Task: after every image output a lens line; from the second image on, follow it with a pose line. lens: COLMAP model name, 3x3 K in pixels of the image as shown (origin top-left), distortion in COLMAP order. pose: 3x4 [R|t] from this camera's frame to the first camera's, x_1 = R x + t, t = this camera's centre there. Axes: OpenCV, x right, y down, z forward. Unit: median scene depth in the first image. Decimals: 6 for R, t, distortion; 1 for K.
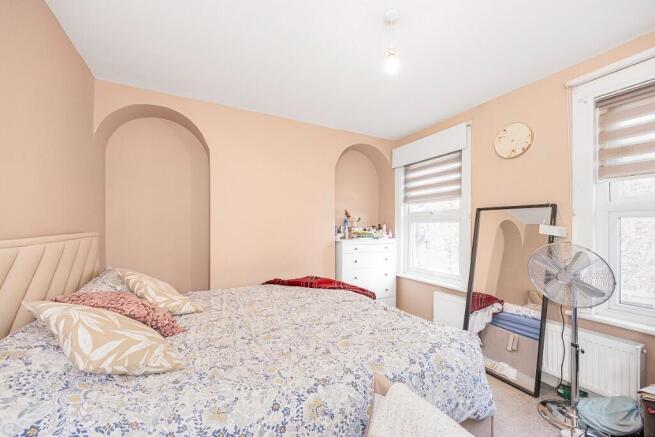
lens RADIAL K [[265.5, 0, 327.5], [0, 265.5, 218.5], [0, 0, 1]] dist [-0.000414, -0.000082]
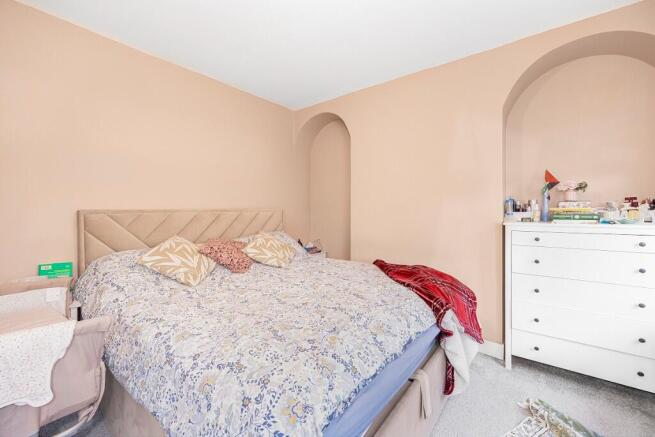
lens RADIAL K [[256.2, 0, 327.5], [0, 256.2, 218.5], [0, 0, 1]] dist [-0.000005, -0.000003]
pose [[0.423167, 0.019949, -0.905832, 0.495304], [0.029317, 0.998933, 0.035696, 0.046034], [0.905577, -0.041662, 0.422130, 0.443181]]
